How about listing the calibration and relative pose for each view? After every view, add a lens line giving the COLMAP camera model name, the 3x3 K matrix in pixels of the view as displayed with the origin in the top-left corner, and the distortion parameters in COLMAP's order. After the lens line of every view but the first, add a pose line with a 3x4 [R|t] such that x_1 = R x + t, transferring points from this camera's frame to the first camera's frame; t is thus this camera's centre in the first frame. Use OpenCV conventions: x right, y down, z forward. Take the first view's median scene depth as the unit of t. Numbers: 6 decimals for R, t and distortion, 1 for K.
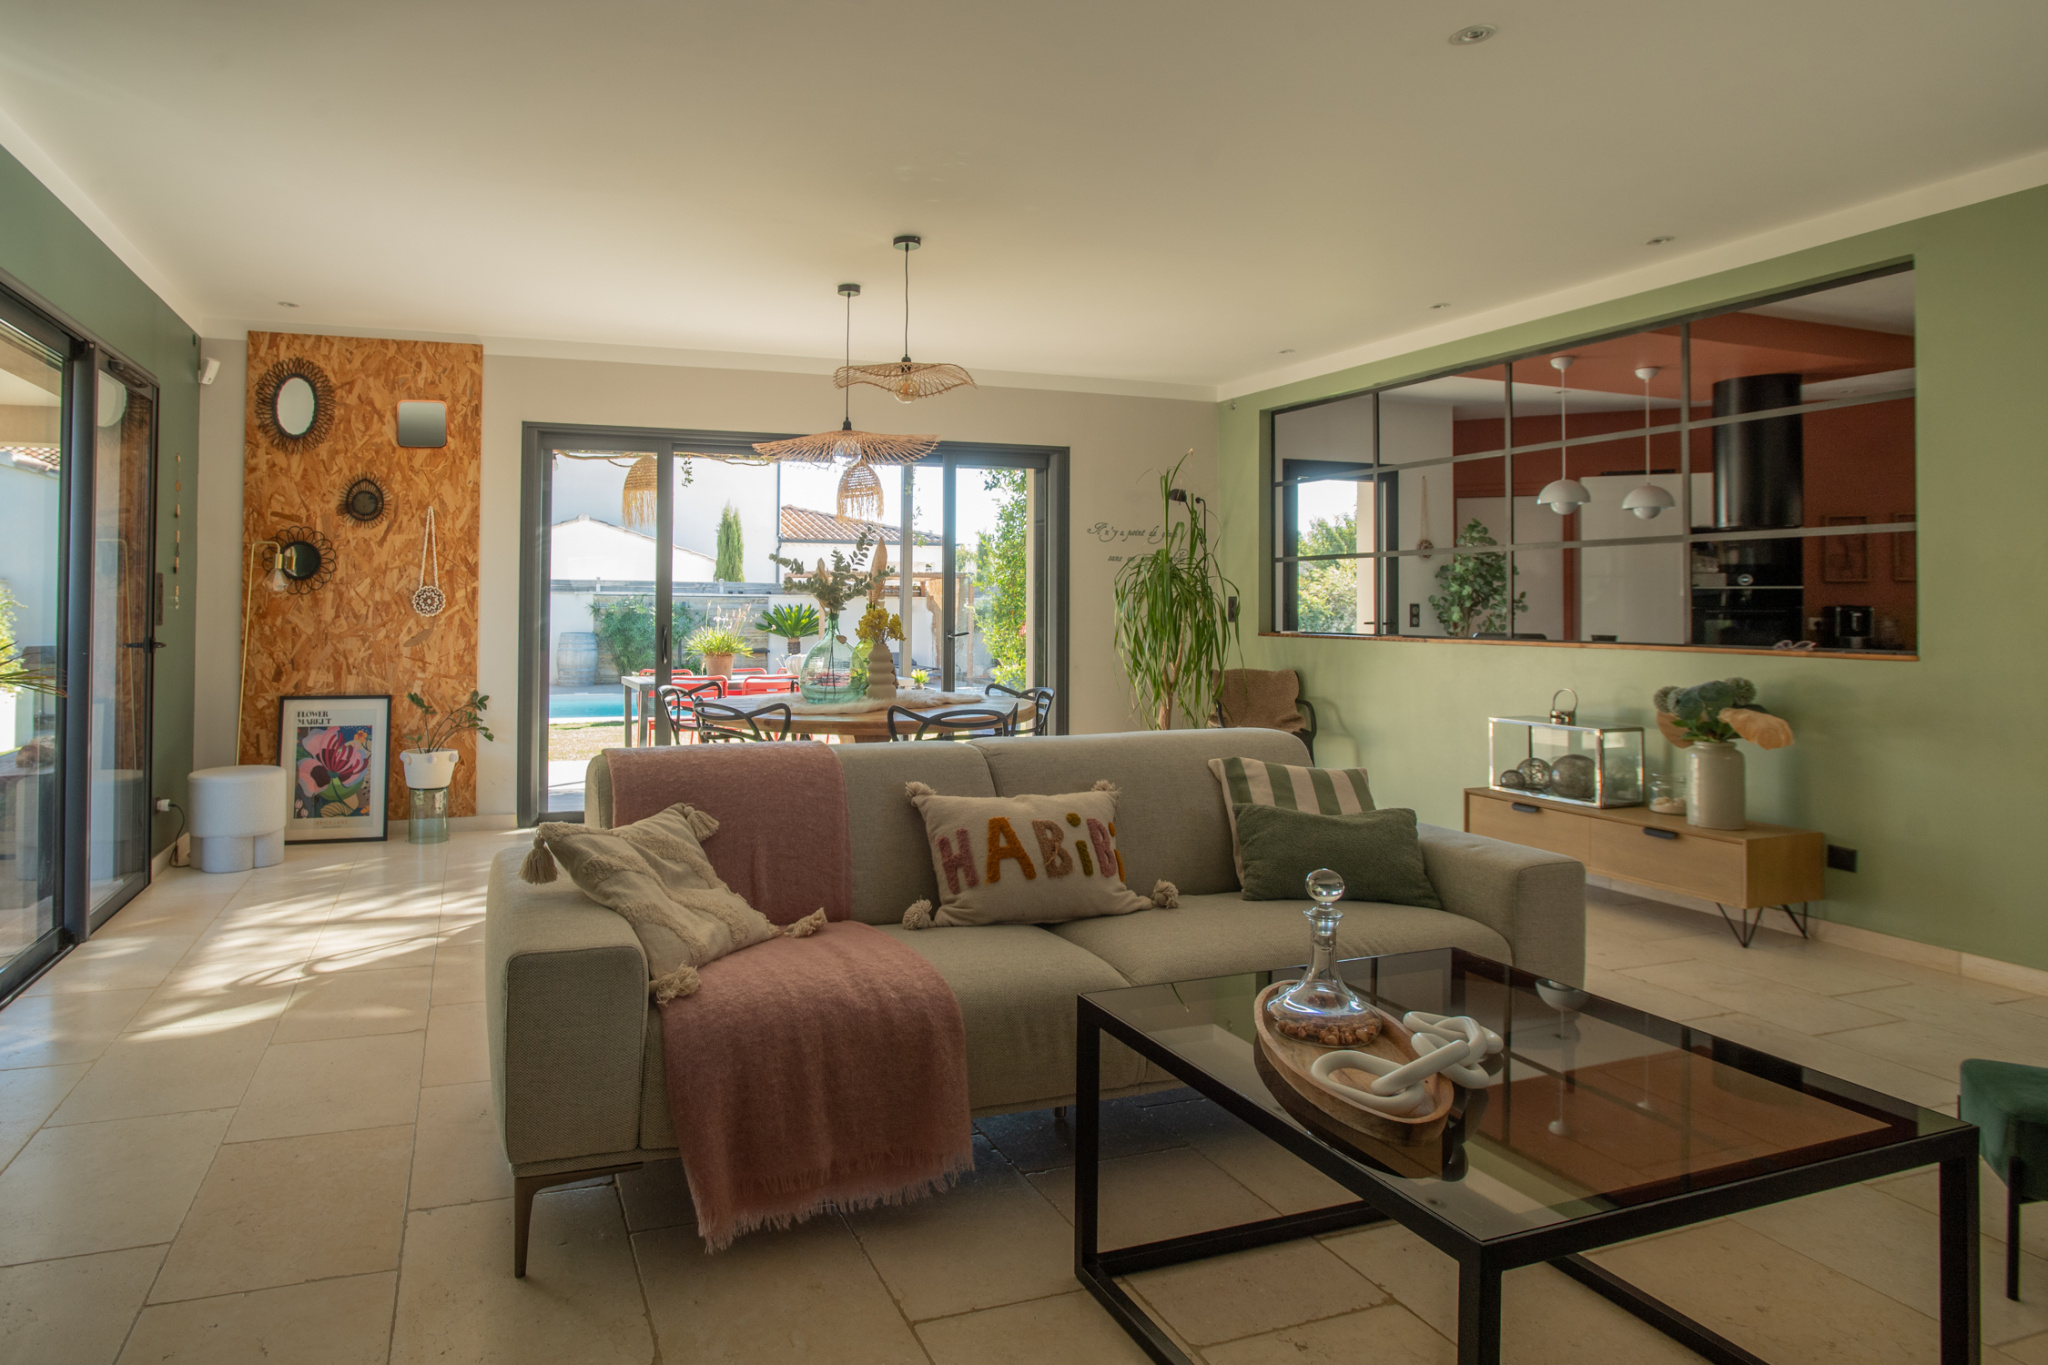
lens RADIAL K [[1108.3, 0, 878.8], [0, 1108.3, 608.7], [0, 0, 1]] dist [-0.040845, 0.004864]
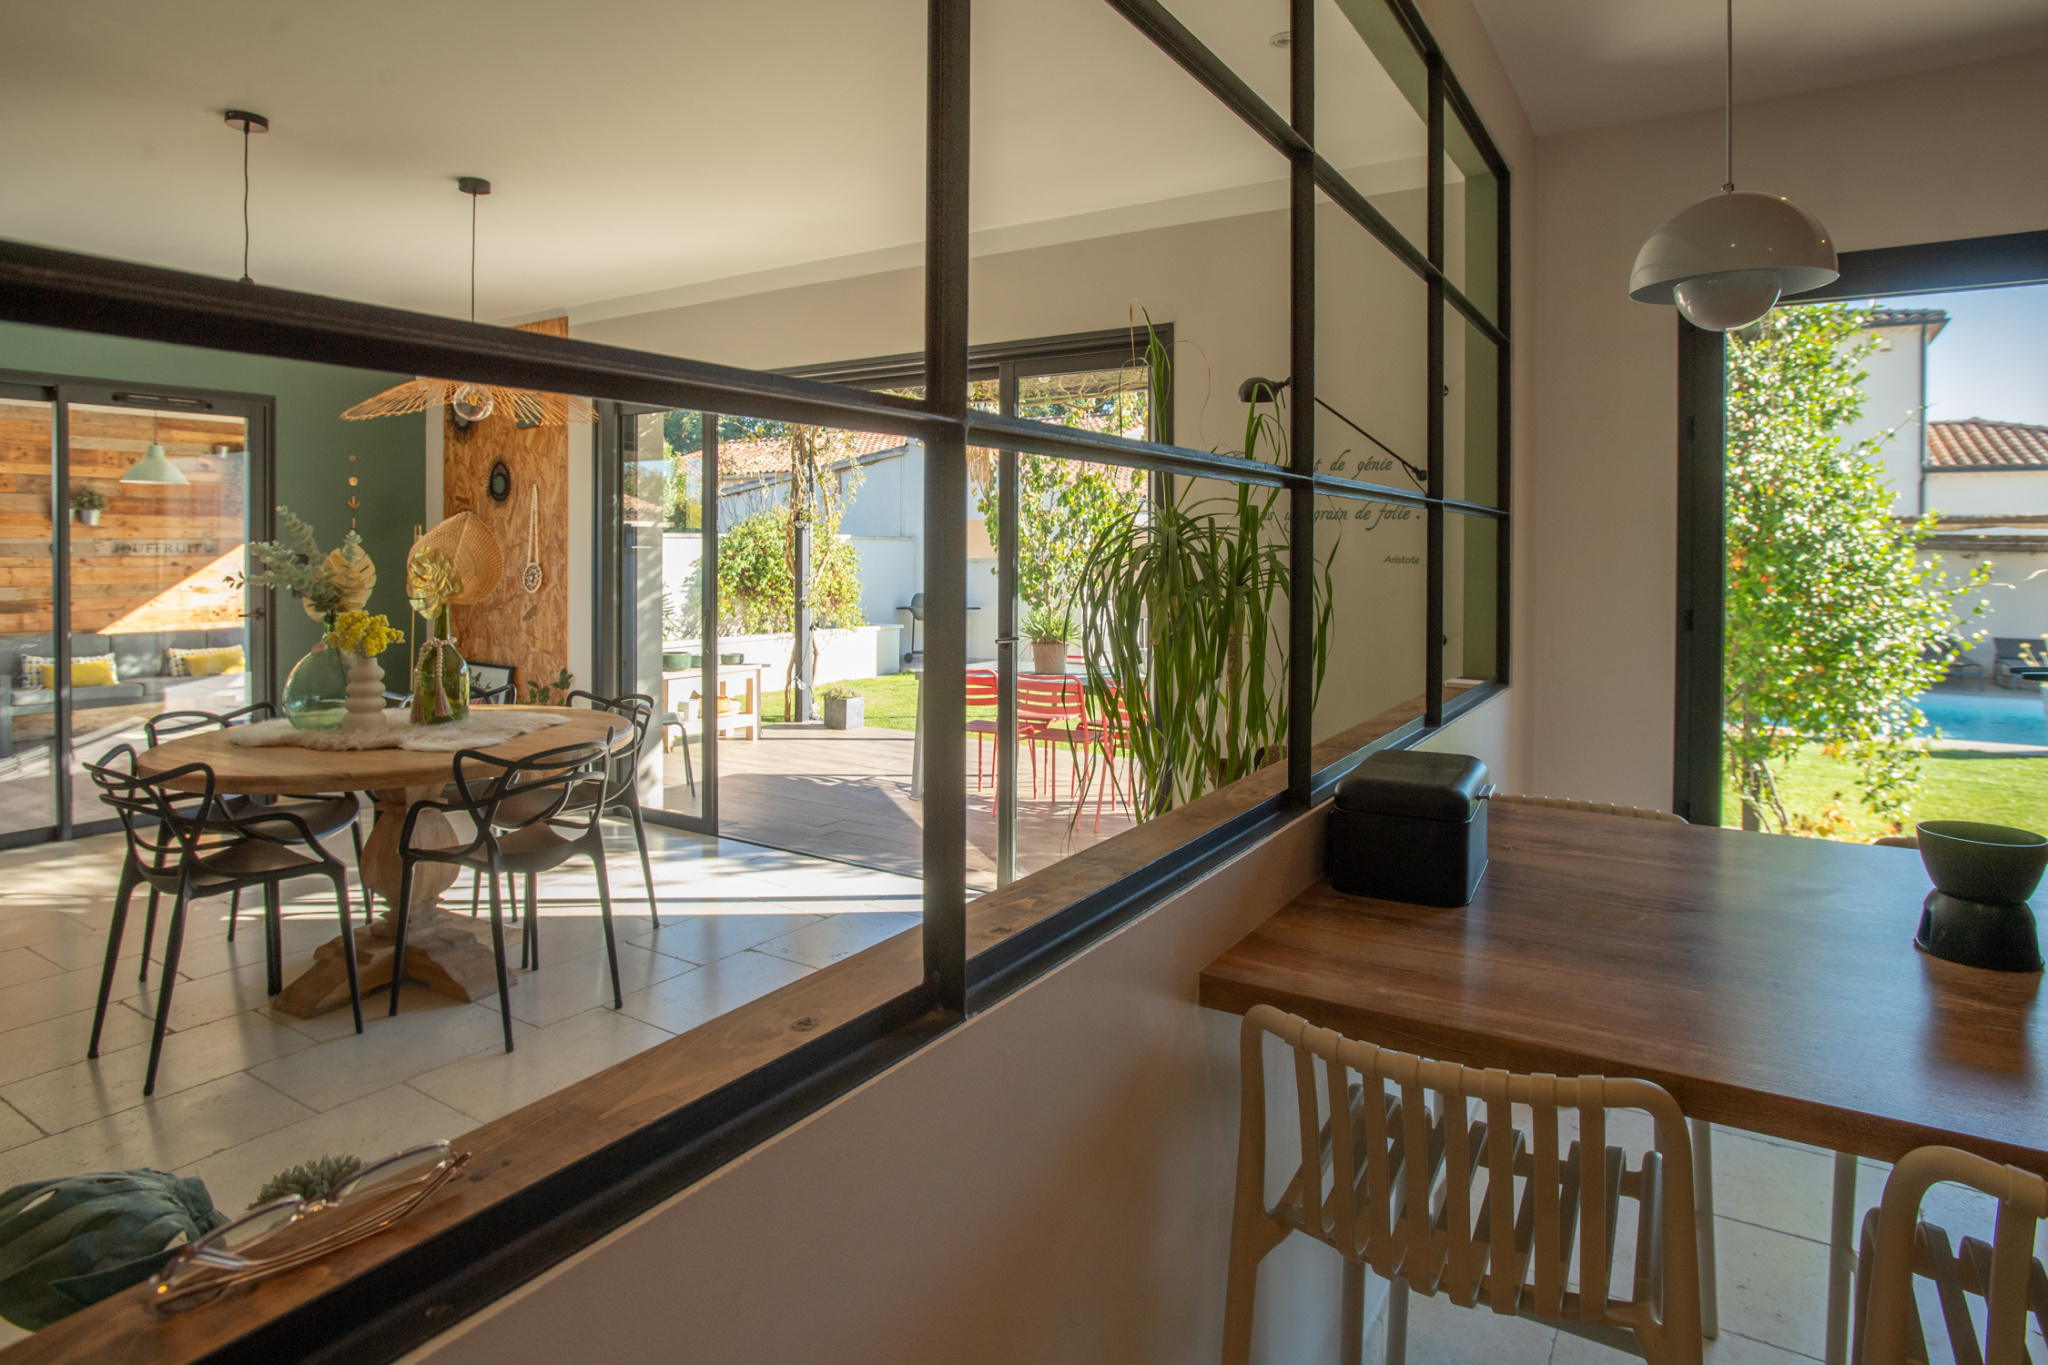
lens RADIAL K [[1152.6, 0, 1081.9], [0, 1152.6, 543.4], [0, 0, 1]] dist [-0.054311, 0.018789]
pose [[0.657373, -0.005330, -0.753546, 0.725629], [0.004135, 0.999985, -0.003467, -0.032898], [0.753554, -0.000837, 0.657386, 0.702155]]
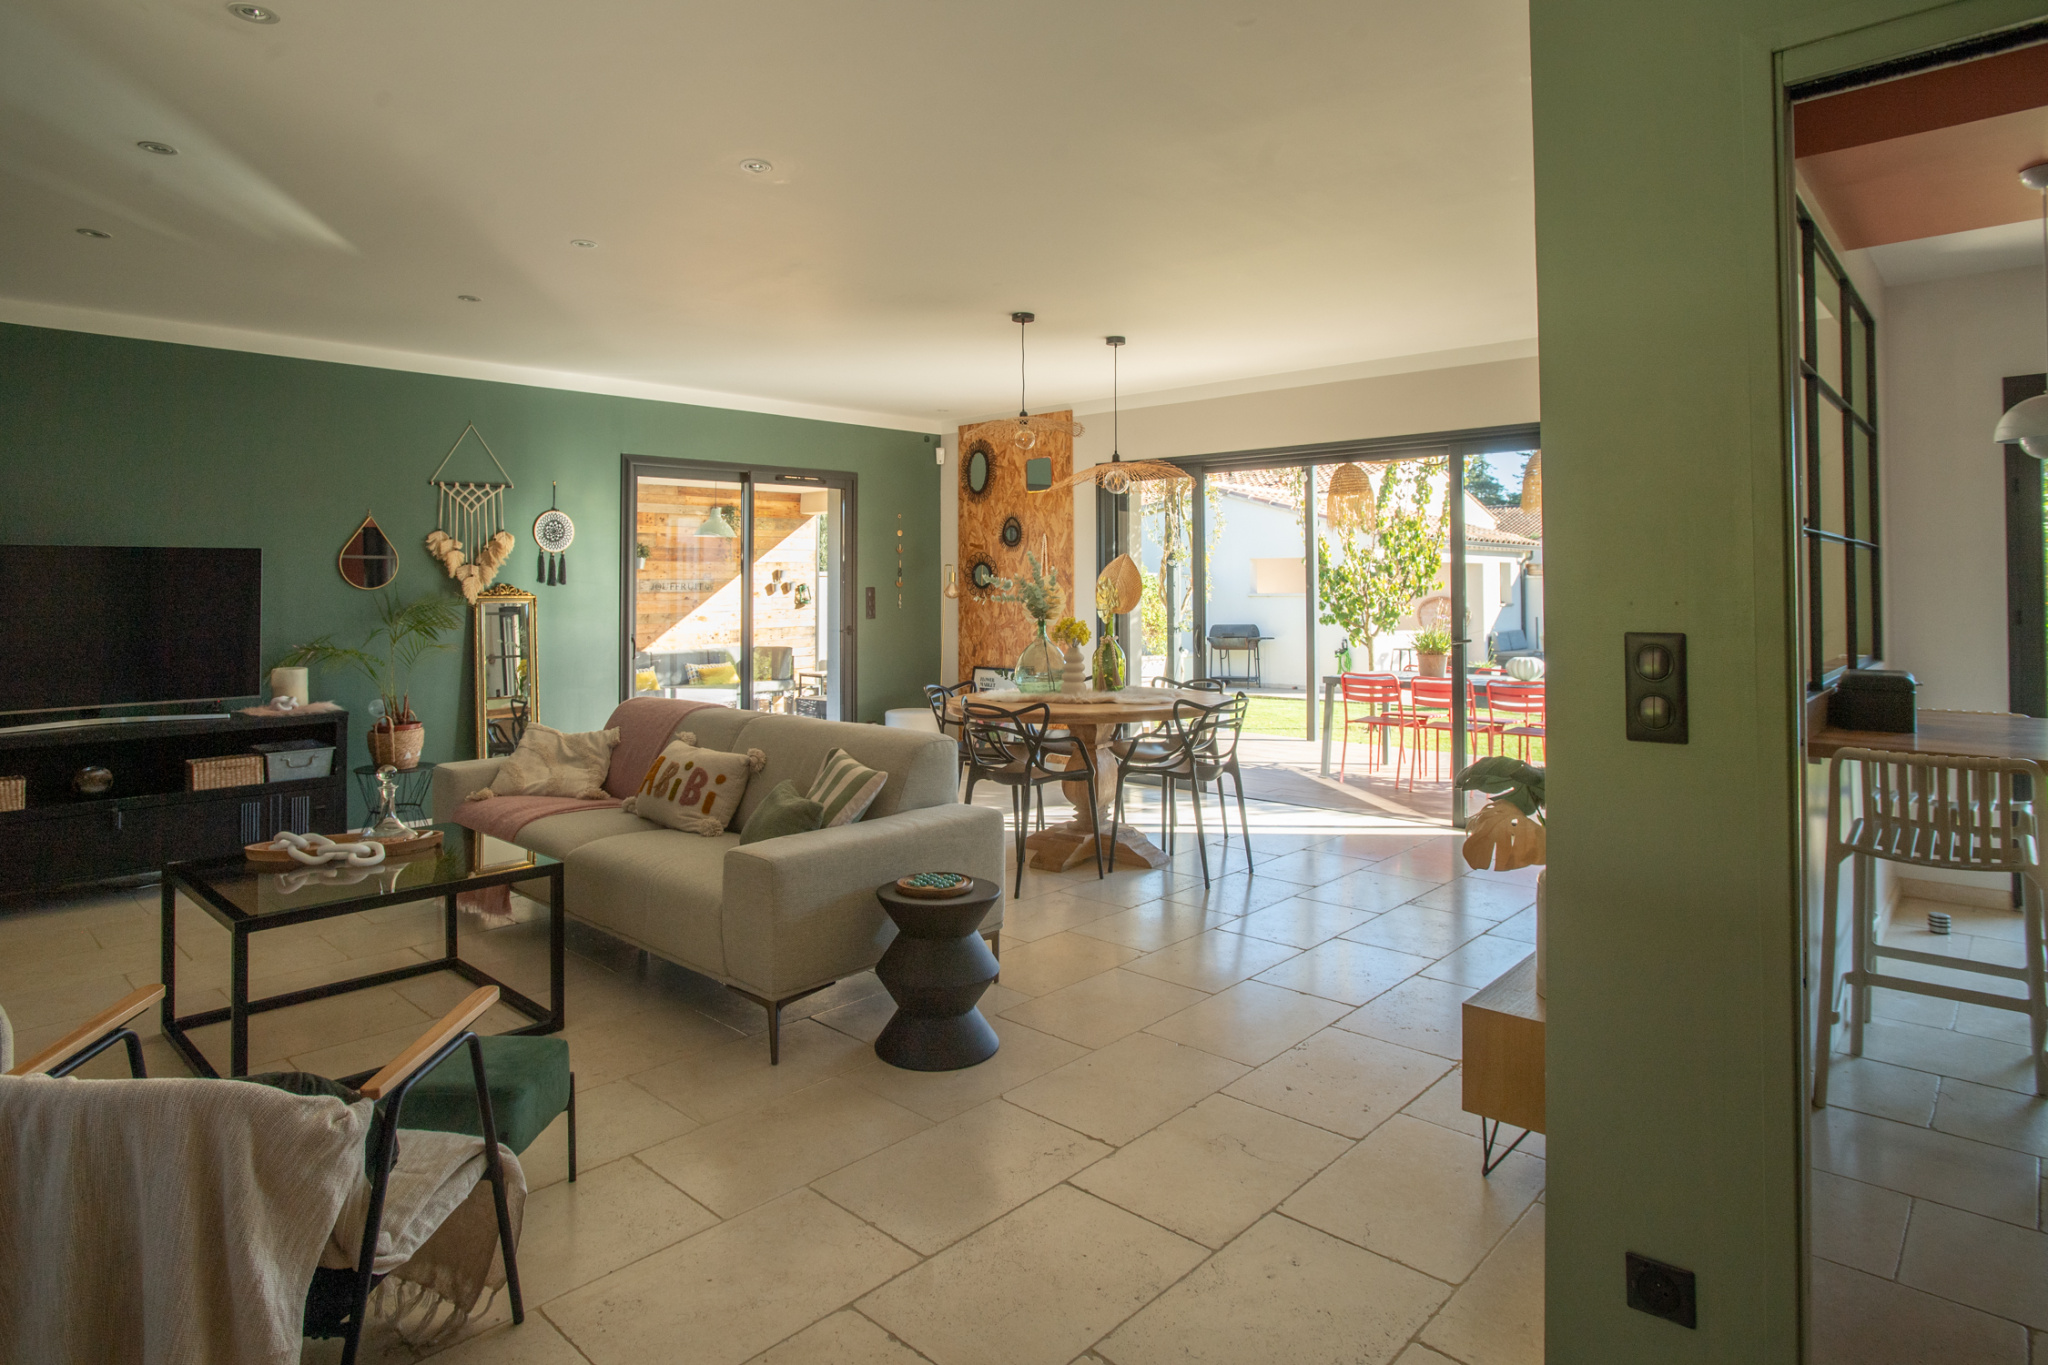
lens RADIAL K [[1152.6, 0, 1043.7], [0, 1152.6, 537.3], [0, 0, 1]] dist [-0.054311, 0.018789]
pose [[0.488574, -0.044475, -0.871388, 0.855653], [0.011103, 0.998936, -0.044760, -0.024587], [0.872452, 0.012194, 0.488548, 0.305273]]
